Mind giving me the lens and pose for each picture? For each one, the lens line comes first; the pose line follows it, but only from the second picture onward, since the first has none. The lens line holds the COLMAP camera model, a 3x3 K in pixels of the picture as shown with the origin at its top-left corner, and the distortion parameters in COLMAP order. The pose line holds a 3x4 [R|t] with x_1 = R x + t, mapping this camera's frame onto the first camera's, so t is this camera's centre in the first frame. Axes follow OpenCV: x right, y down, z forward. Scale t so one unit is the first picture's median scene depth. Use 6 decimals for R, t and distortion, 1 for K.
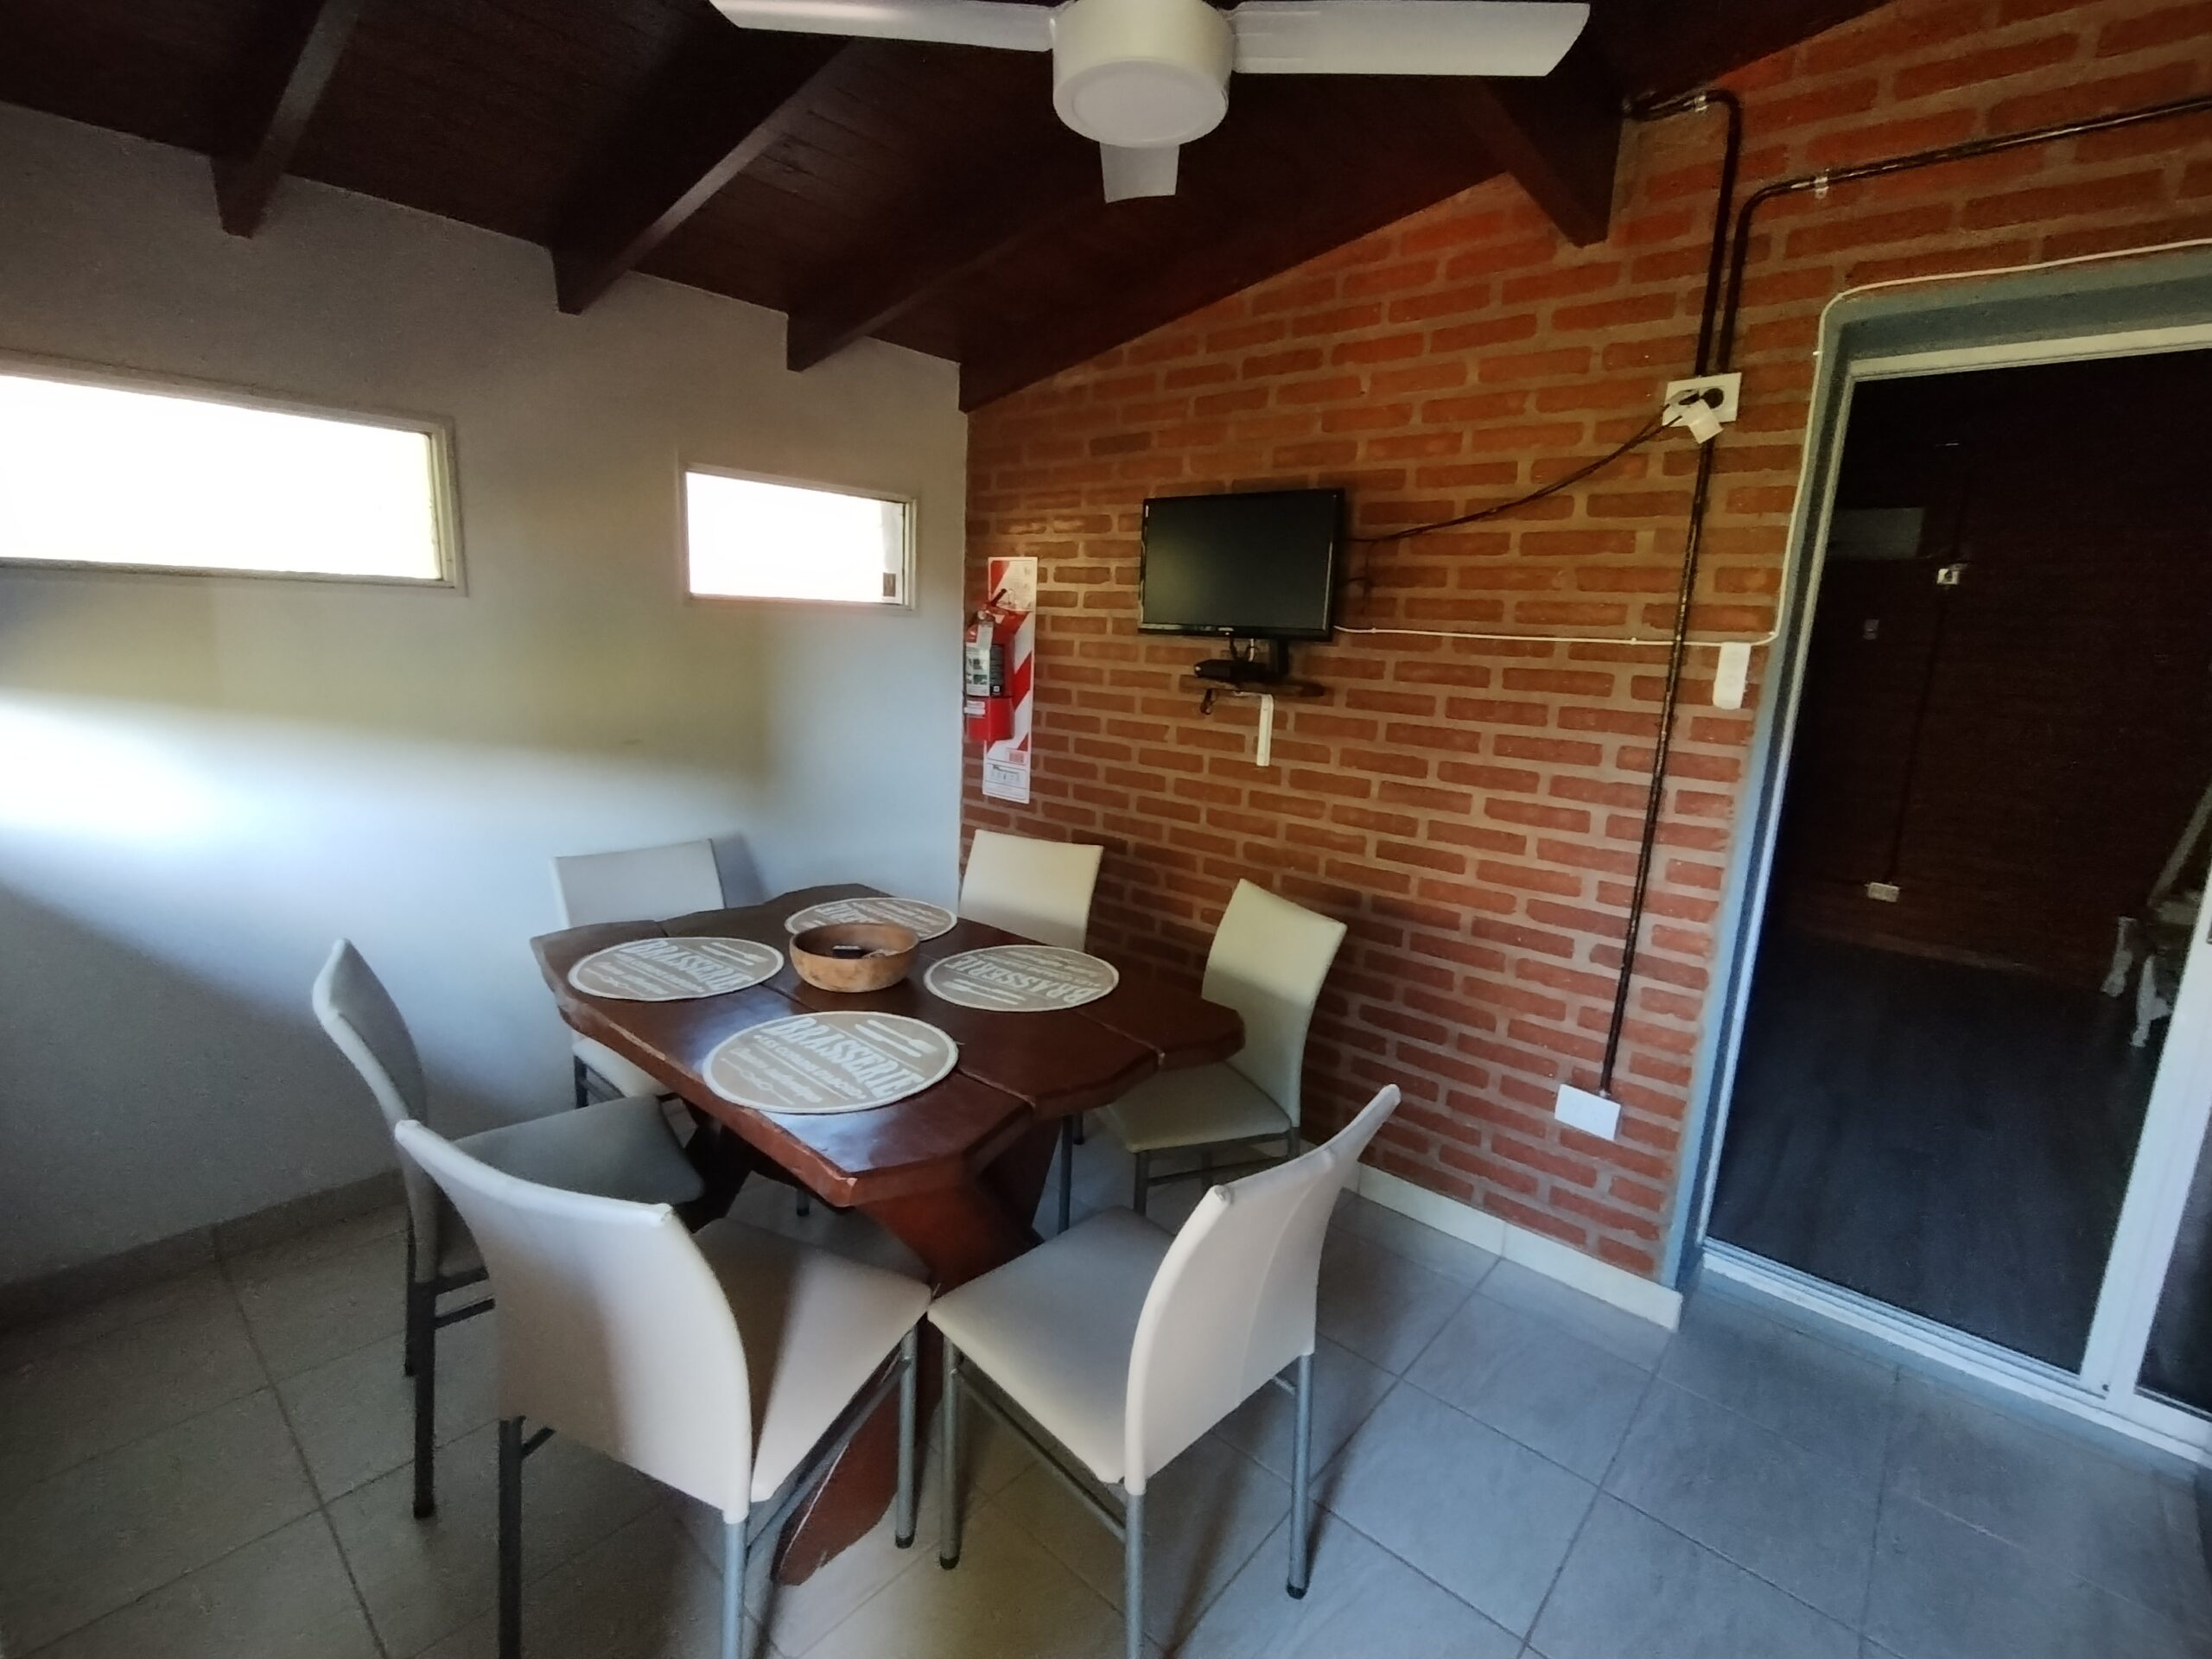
lens RADIAL K [[1010.3, 0, 1107.2], [0, 1010.3, 822.7], [0, 0, 1]] dist [-0.006214, -0.000342]
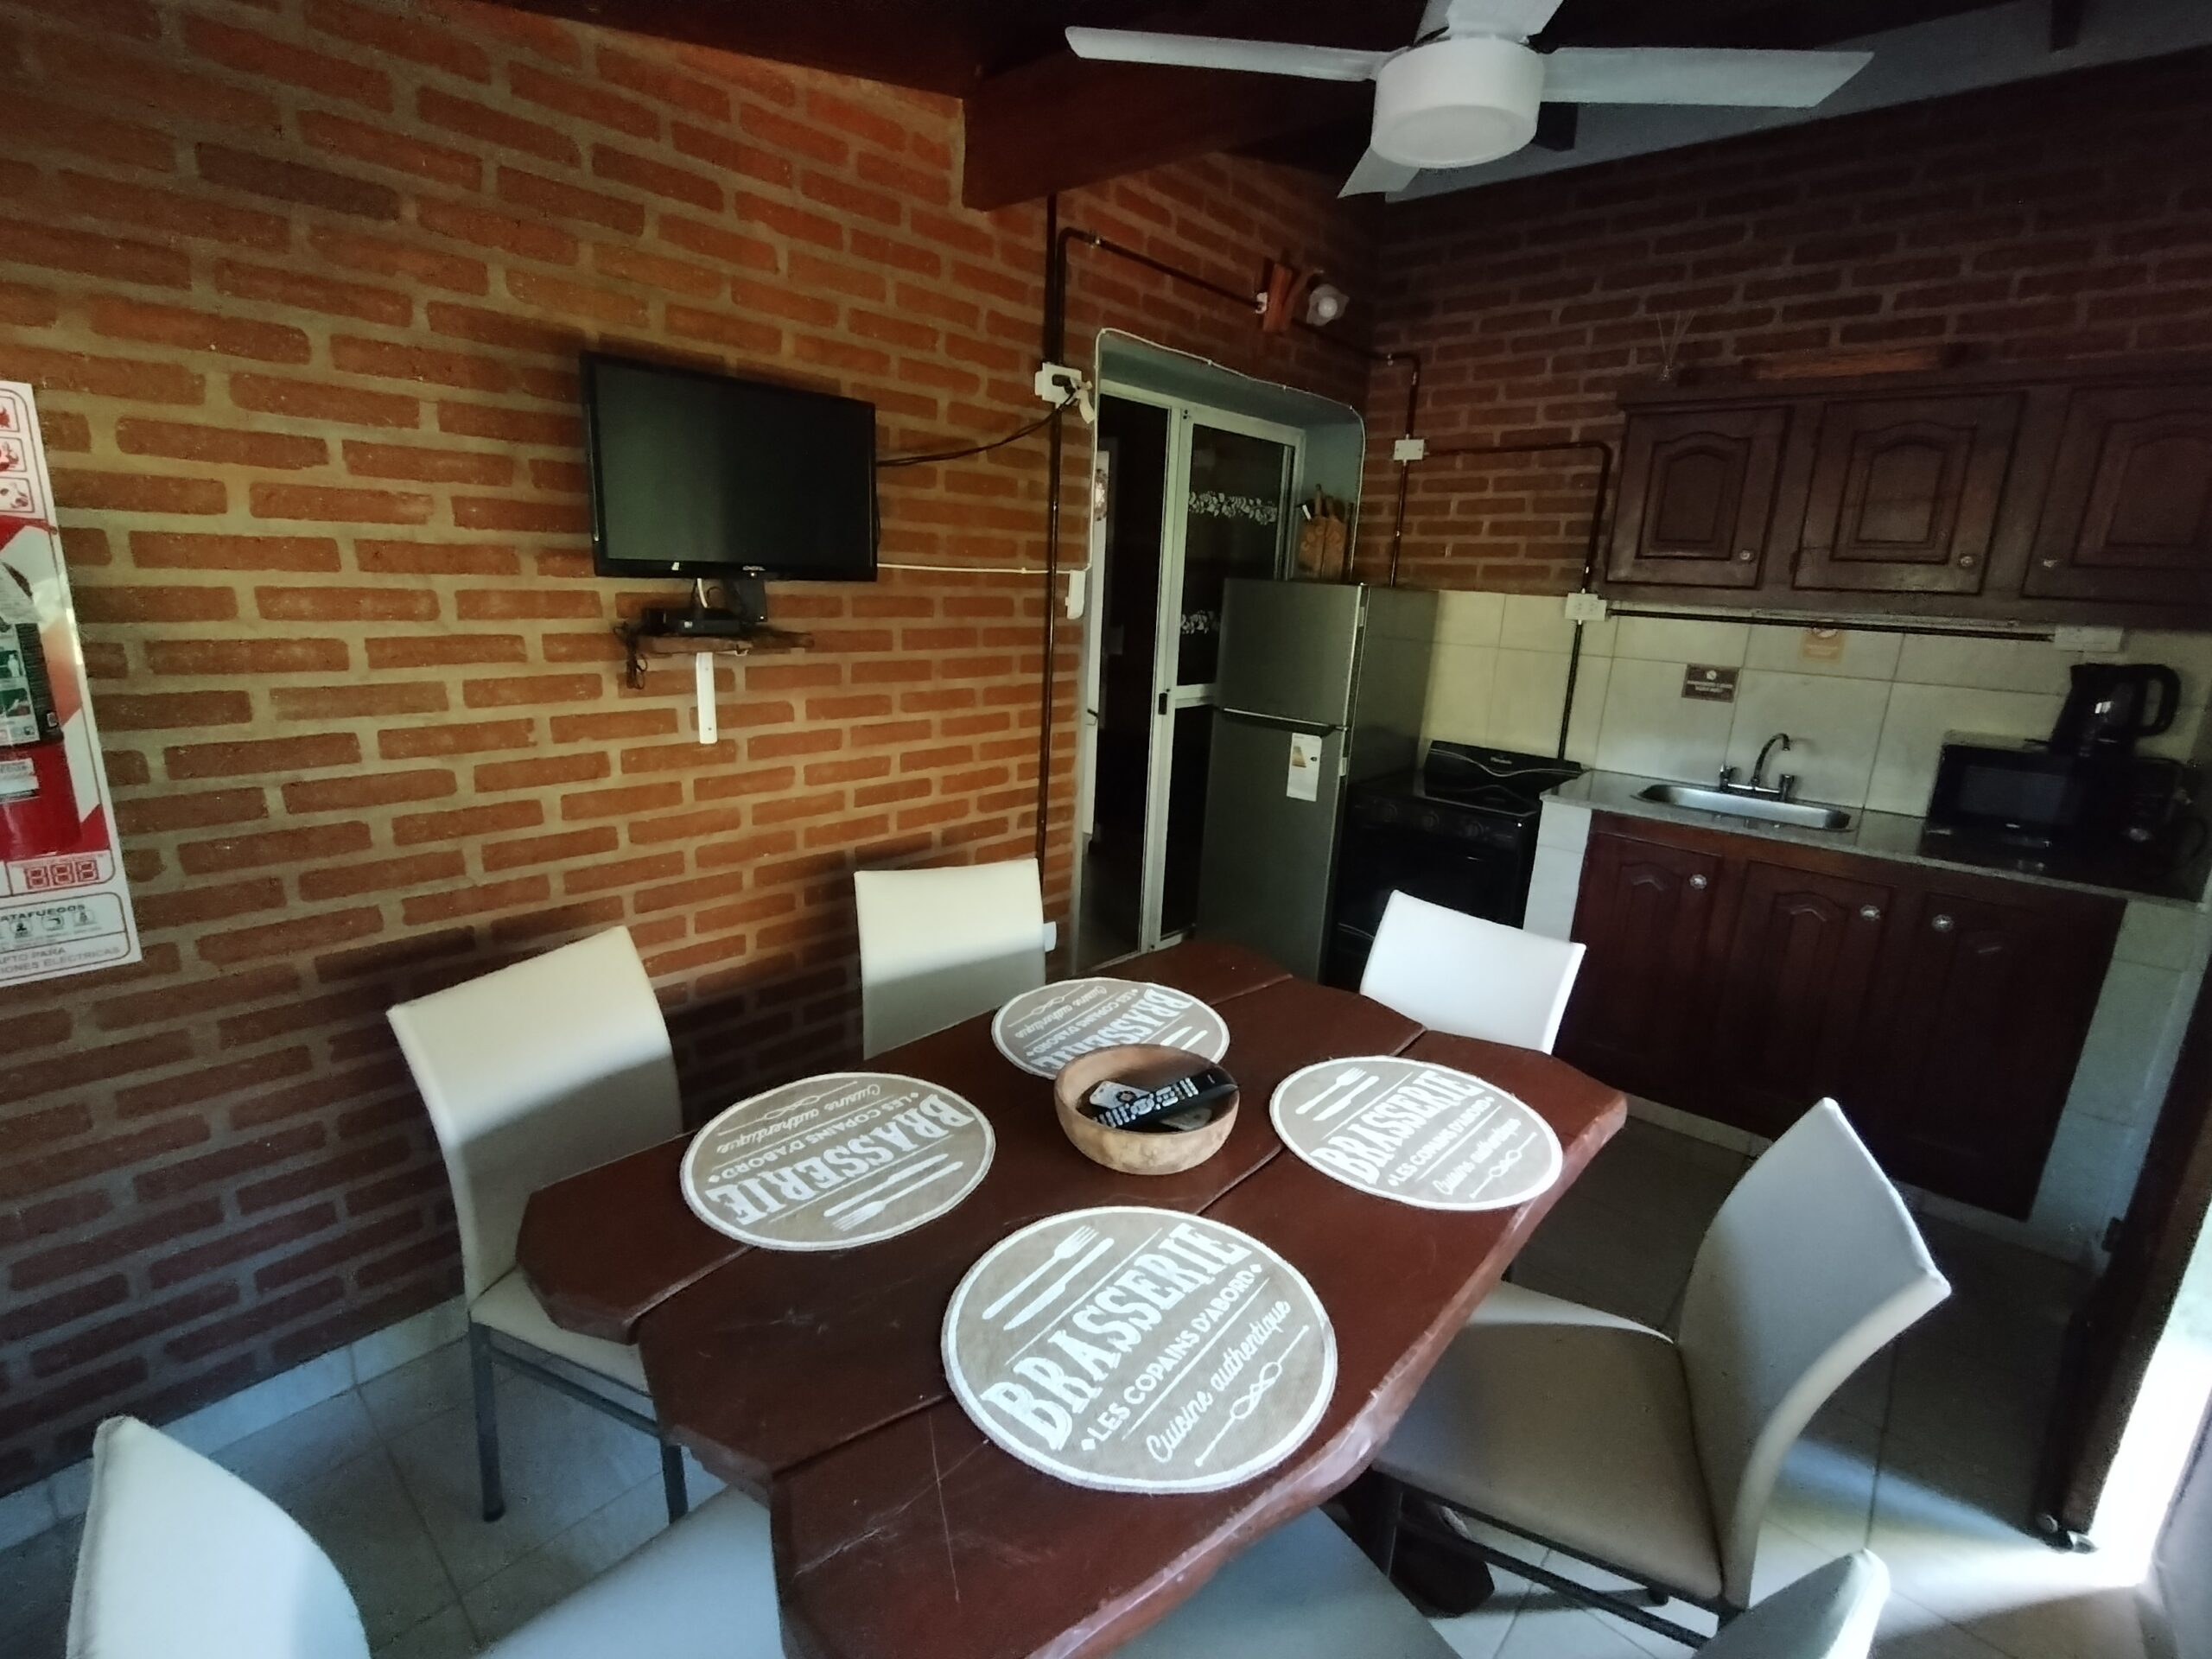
lens RADIAL K [[1010.3, 0, 1107.2], [0, 1010.3, 822.7], [0, 0, 1]] dist [-0.006214, -0.000342]
pose [[0.006231, -0.290009, 0.957004, -0.695694], [0.142694, 0.947486, 0.286196, -0.205526], [-0.989747, 0.134776, 0.047286, 0.795233]]
